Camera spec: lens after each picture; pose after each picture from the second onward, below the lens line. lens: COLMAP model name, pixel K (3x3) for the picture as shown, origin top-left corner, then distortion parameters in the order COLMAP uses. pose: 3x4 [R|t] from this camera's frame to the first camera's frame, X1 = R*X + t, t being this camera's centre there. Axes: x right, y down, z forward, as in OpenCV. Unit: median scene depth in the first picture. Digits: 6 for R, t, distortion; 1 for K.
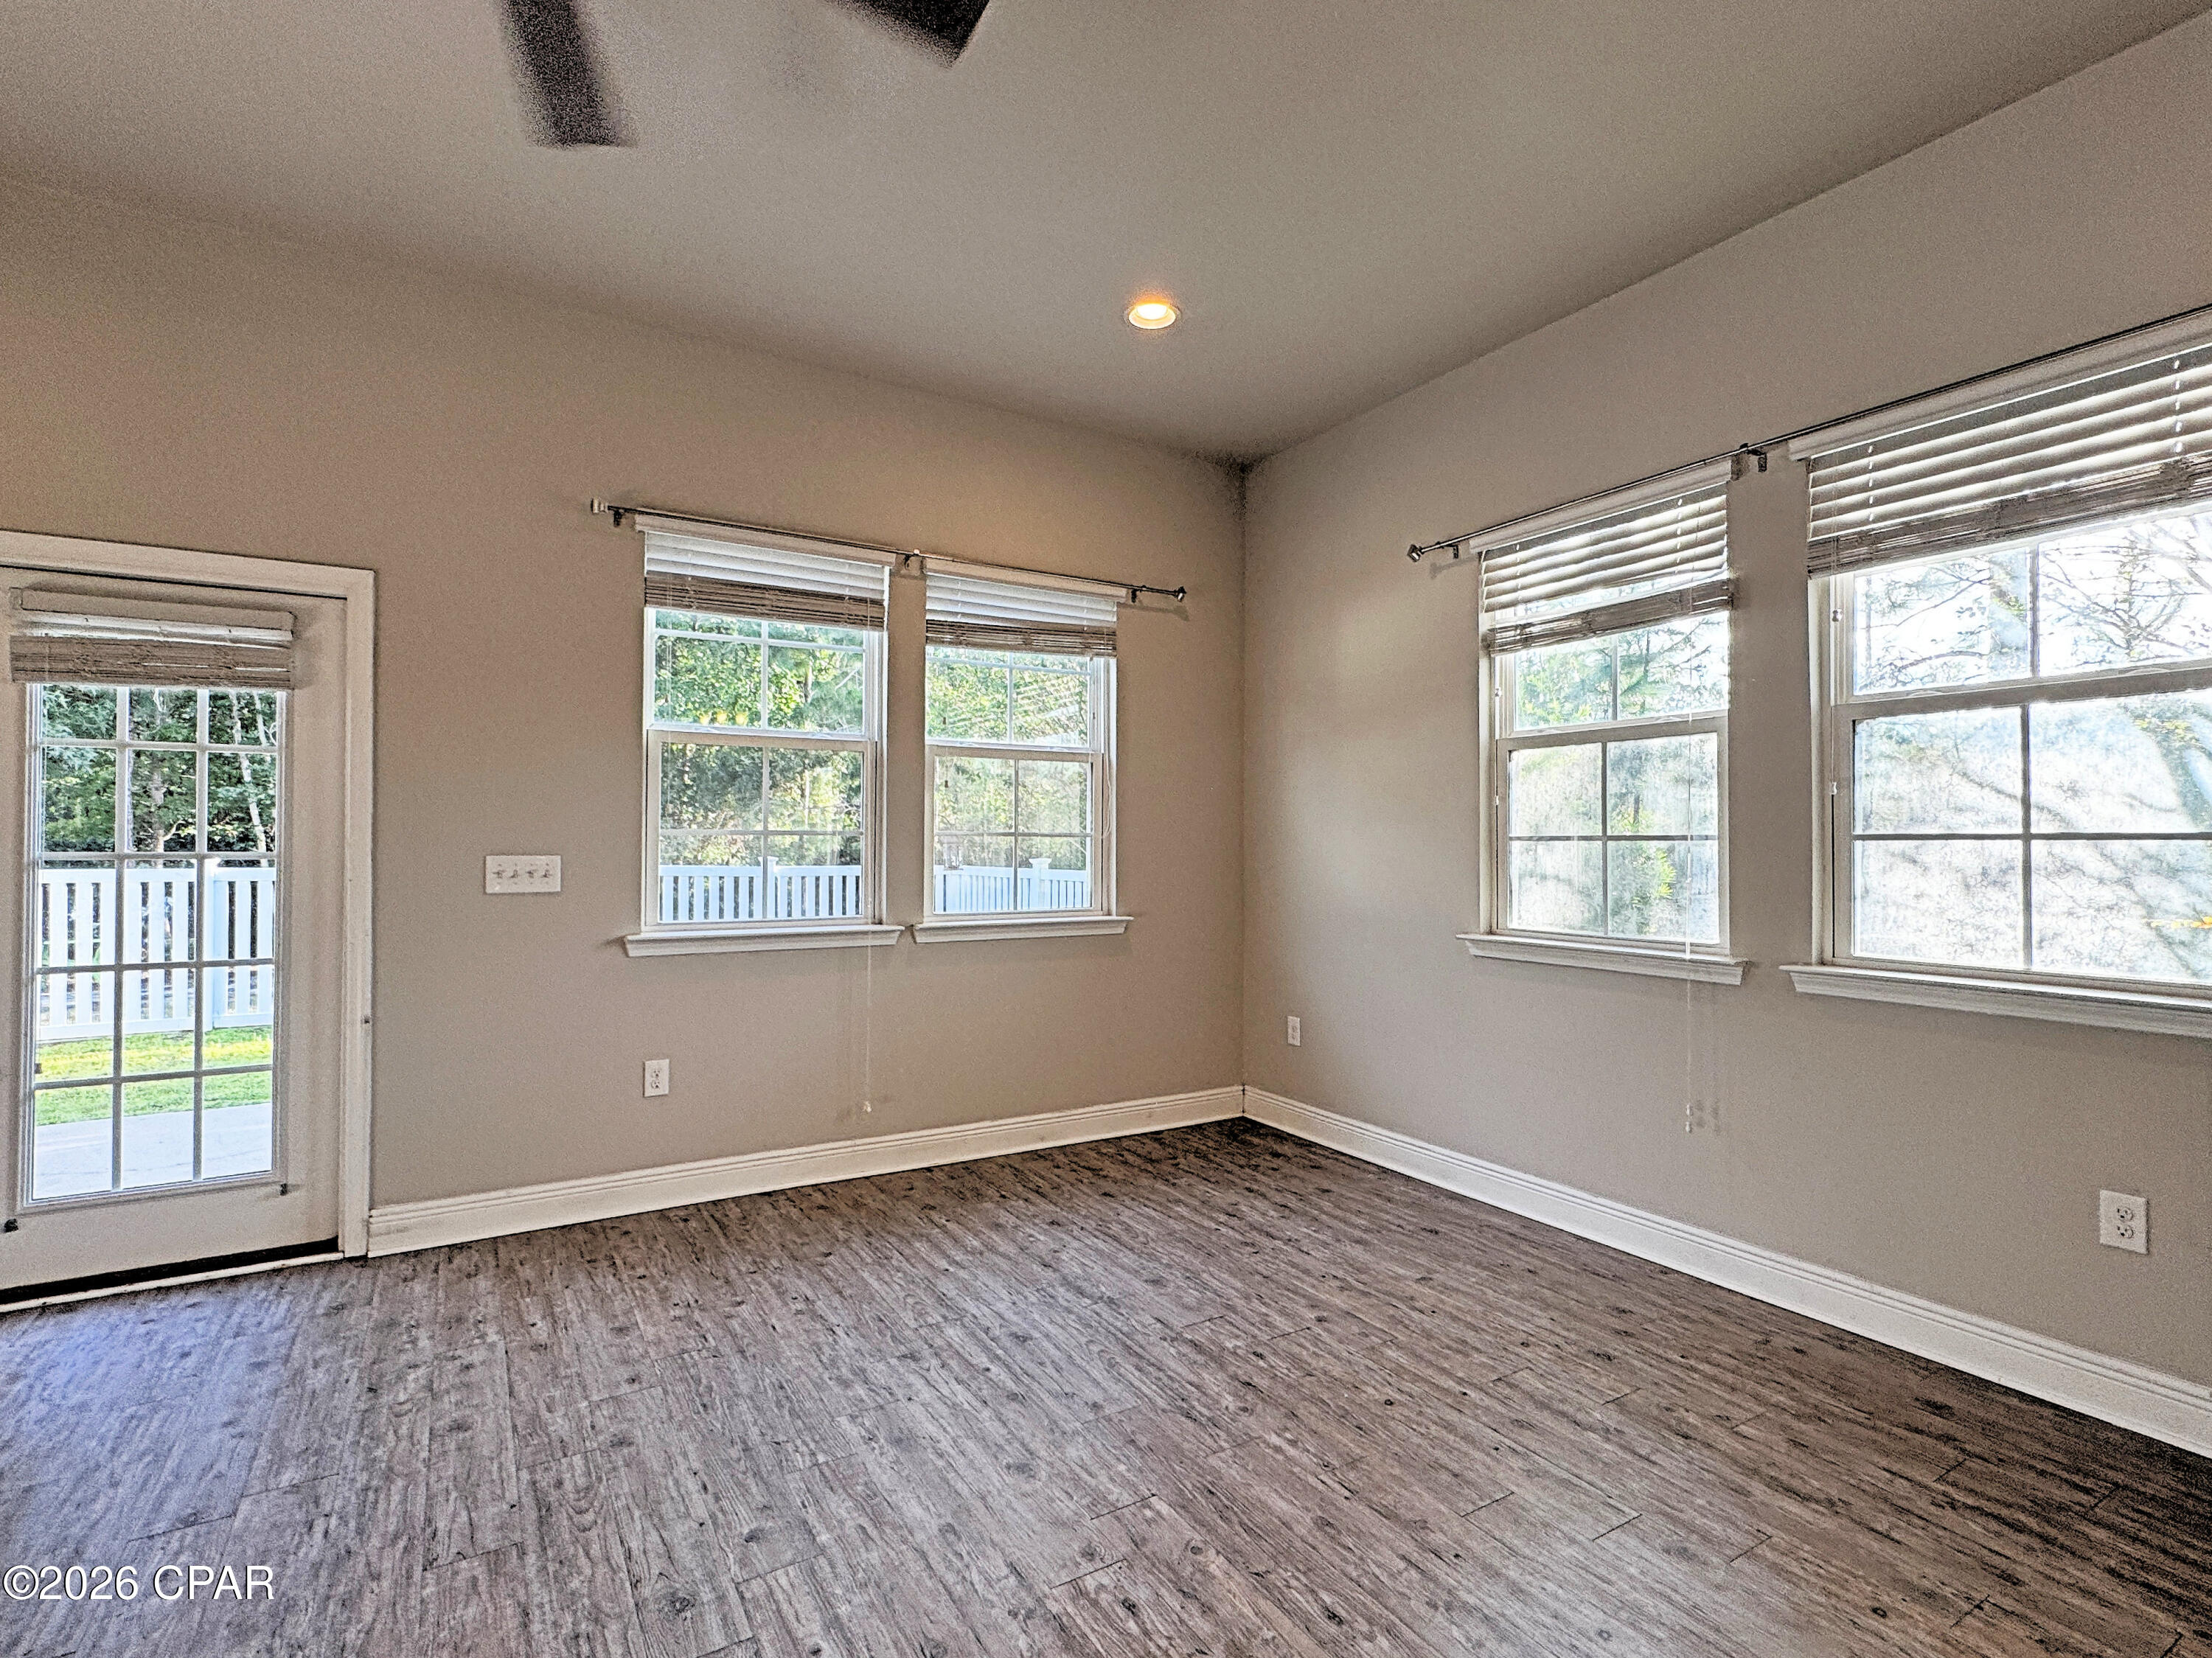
lens RADIAL K [[1004.1, 0, 1051.9], [0, 1004.1, 834.6], [0, 0, 1]] dist [-0.007998, 0.000129]
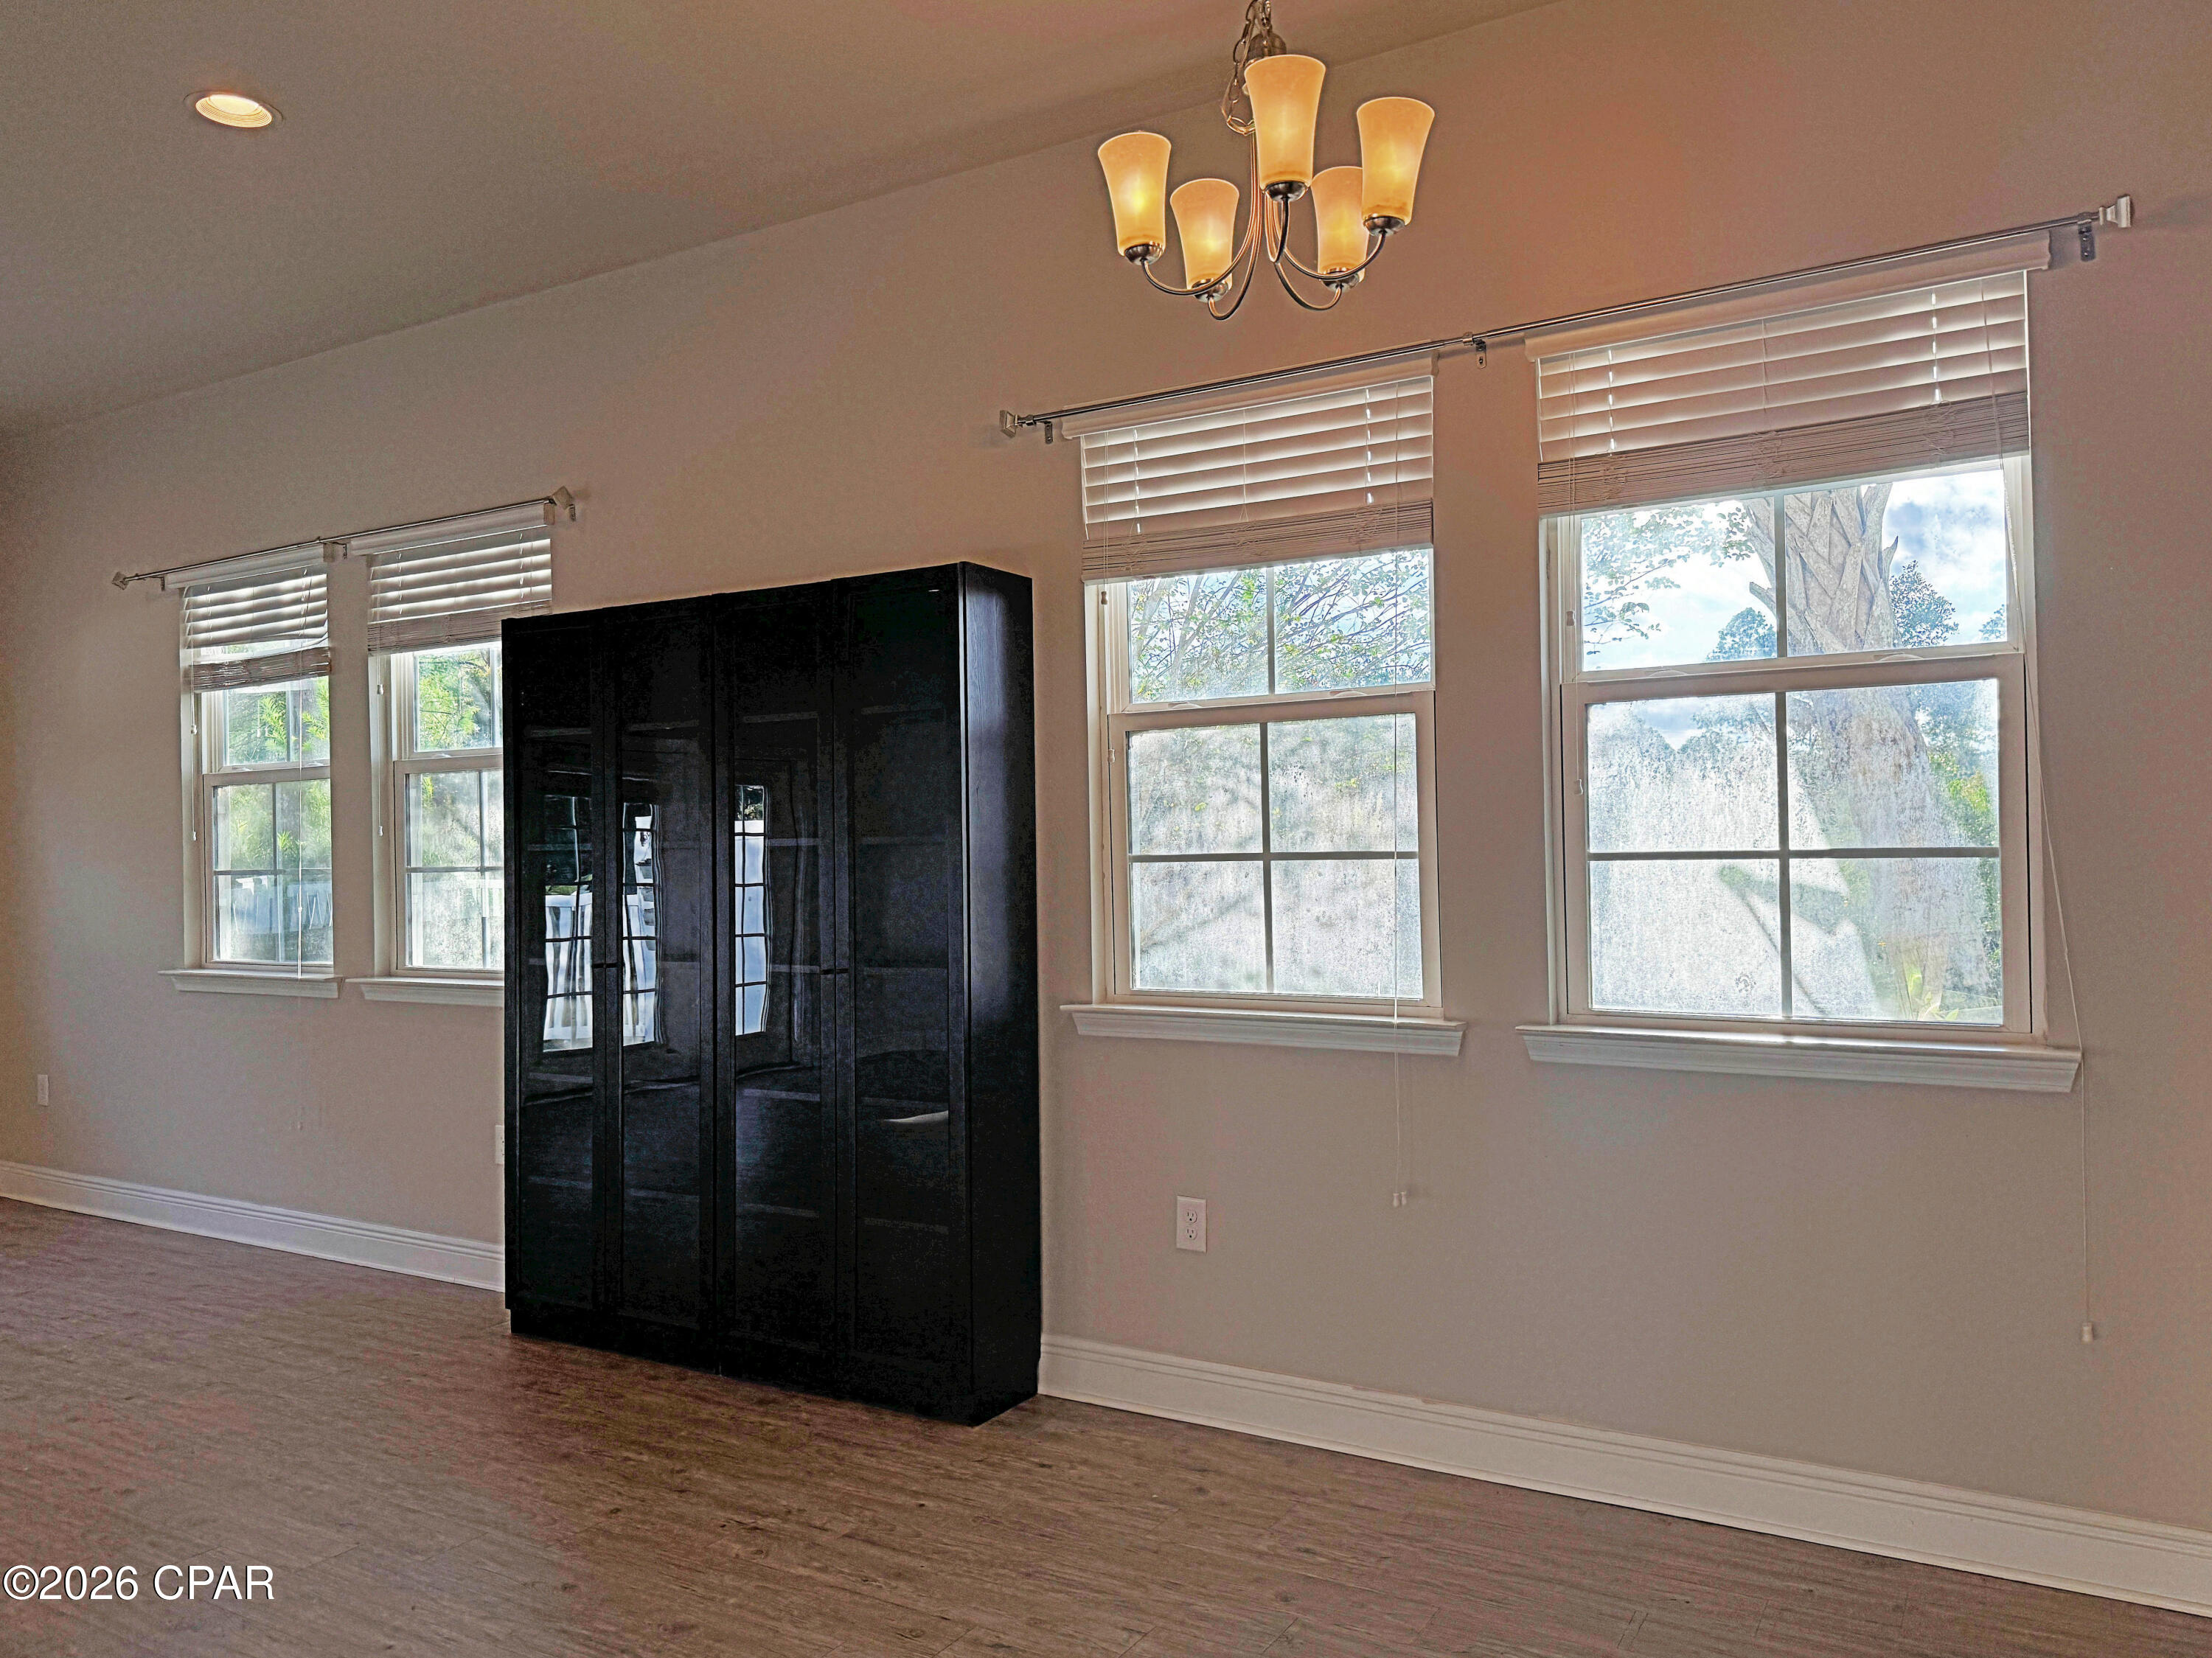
lens RADIAL K [[1540.1, 0, 1140.0], [0, 1540.1, 876.7], [0, 0, 1]] dist [0.000011, -0.004893]
pose [[0.857272, -0.016303, 0.514606, 0.453445], [0.009628, 0.999831, 0.015637, -0.008143], [-0.514774, -0.008451, 0.857284, -0.814708]]
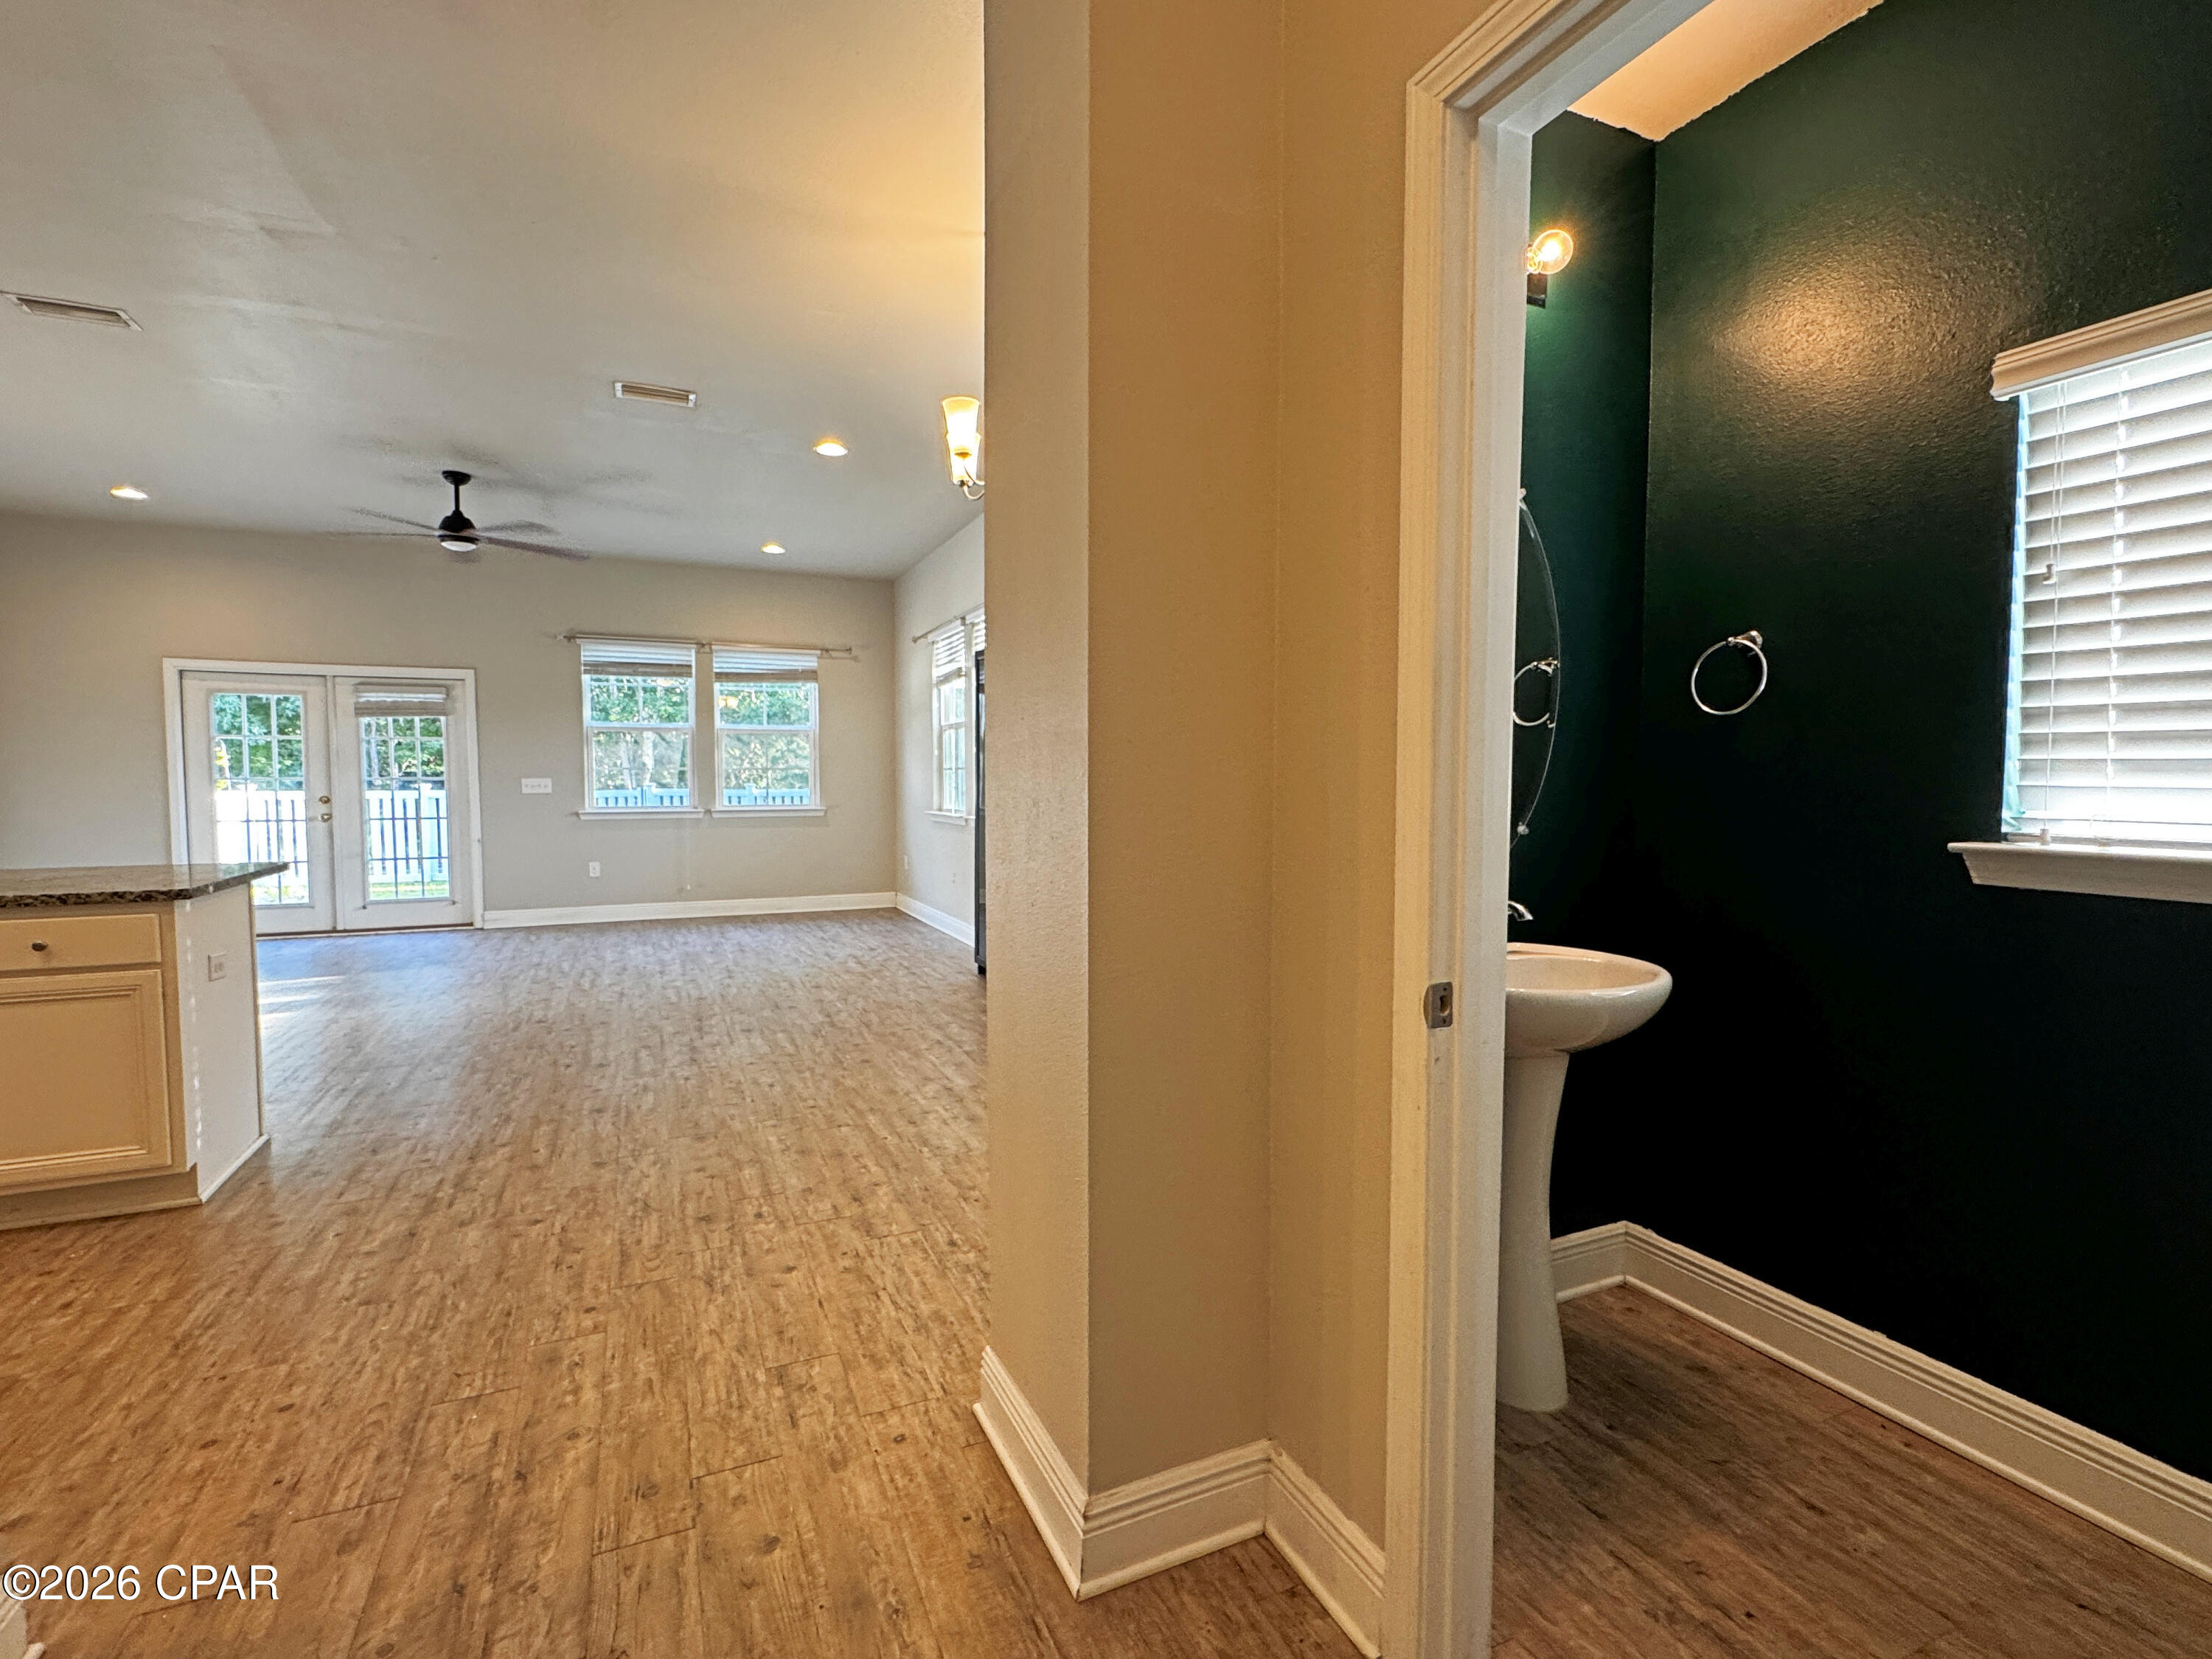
lens RADIAL K [[1004.2, 0, 1085.0], [0, 1004.2, 839.1], [0, 0, 1]] dist [-0.007998, 0.000129]
pose [[0.993221, 0.000020, -0.116241, 1.027344], [0.007788, 0.997742, 0.066711, 0.014420], [0.115980, -0.067164, 0.990978, -1.218779]]
